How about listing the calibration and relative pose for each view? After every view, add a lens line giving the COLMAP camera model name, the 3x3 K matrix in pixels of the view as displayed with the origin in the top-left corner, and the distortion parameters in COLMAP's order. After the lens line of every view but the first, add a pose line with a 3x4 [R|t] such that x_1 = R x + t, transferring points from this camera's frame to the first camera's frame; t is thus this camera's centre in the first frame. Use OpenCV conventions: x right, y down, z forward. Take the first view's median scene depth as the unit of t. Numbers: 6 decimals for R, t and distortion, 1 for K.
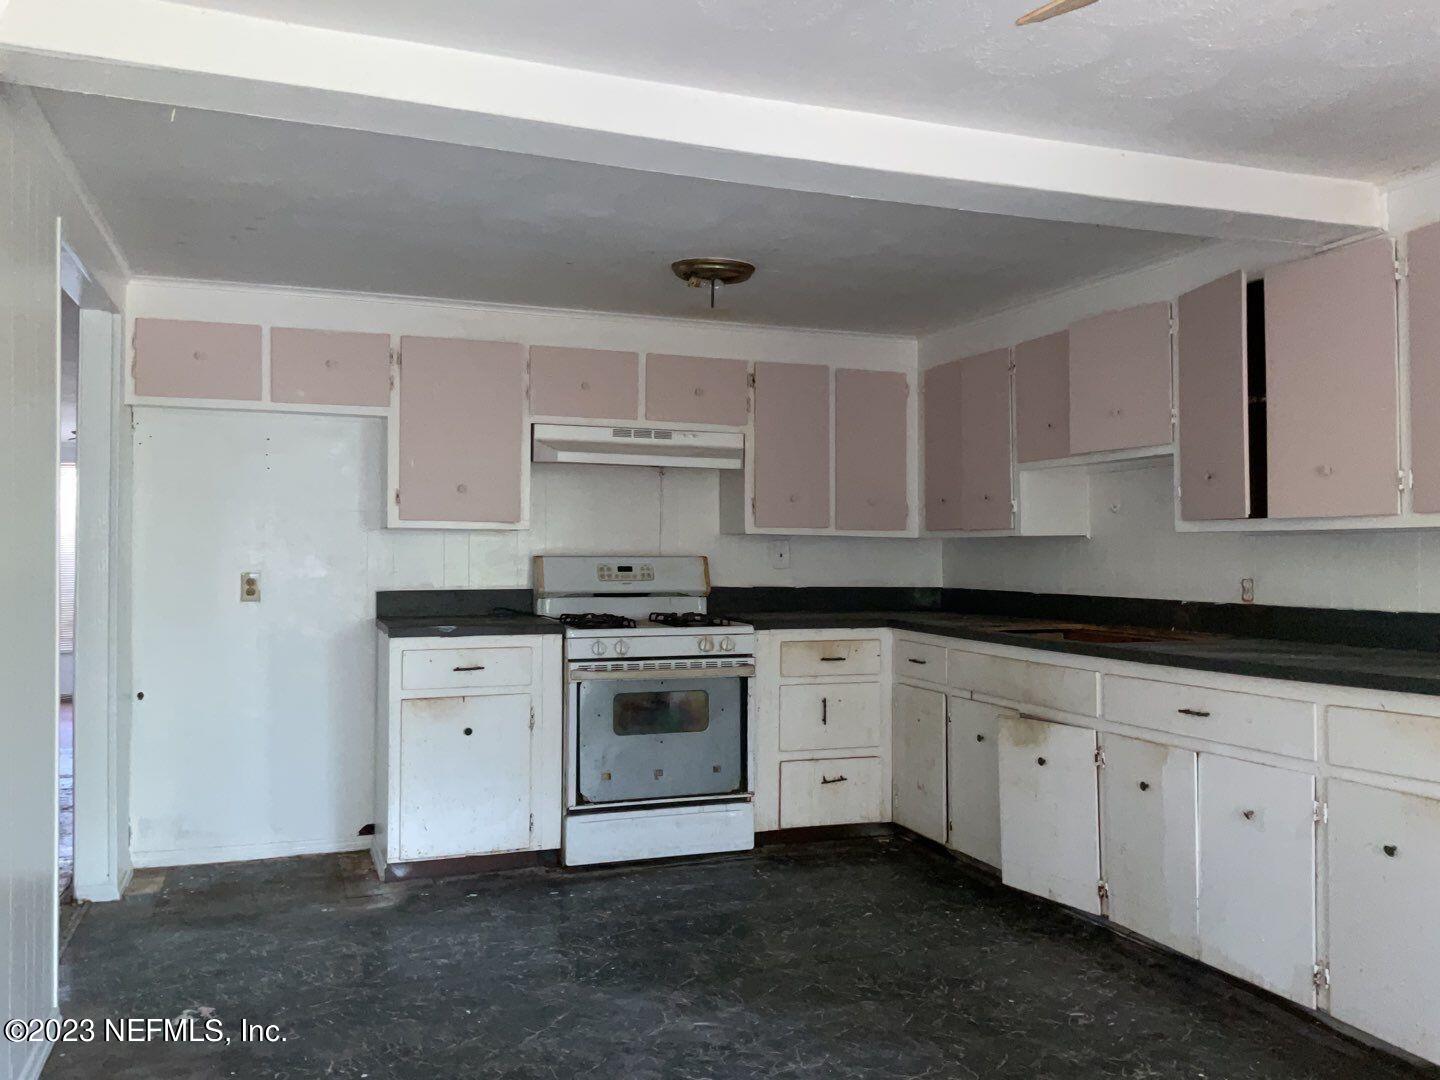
lens RADIAL K [[1190.6, 0, 720.8], [0, 1190.6, 534.9], [0, 0, 1]] dist [0.068466, -0.123725]
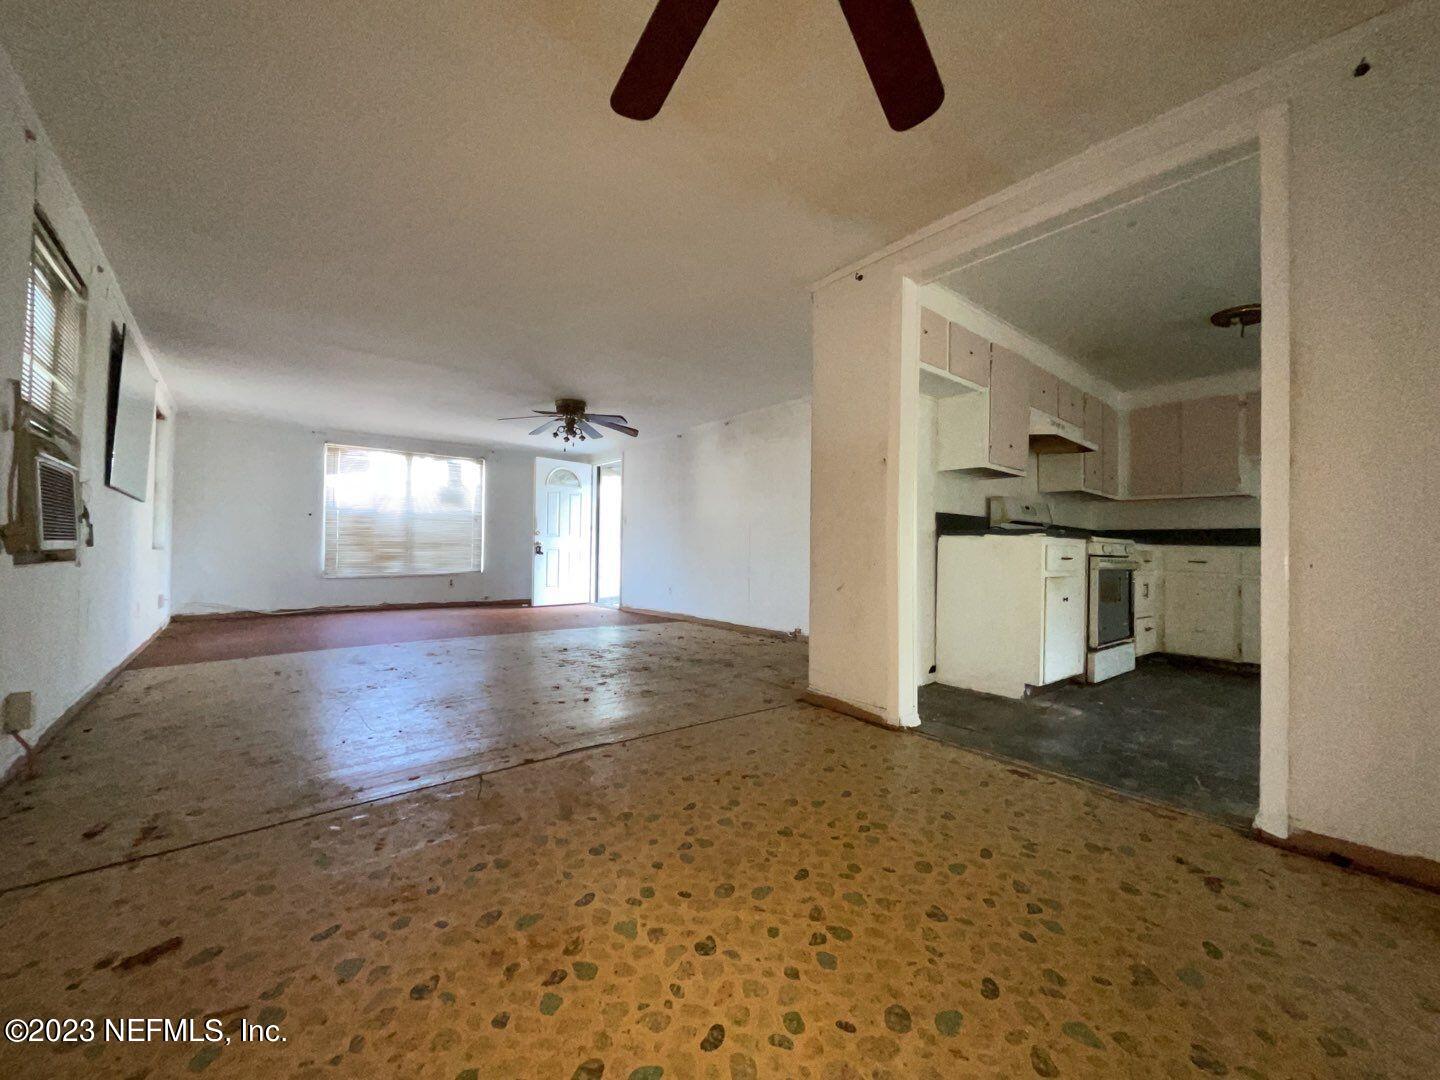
lens RADIAL K [[566.0, 0, 714.9], [0, 566.0, 544.0], [0, 0, 1]] dist [-0.009074, 0.004299]
pose [[0.947745, 0.017668, 0.318539, -0.948322], [-0.019383, 0.999810, 0.002213, 0.108106], [-0.318439, -0.008272, 0.947907, 0.488616]]
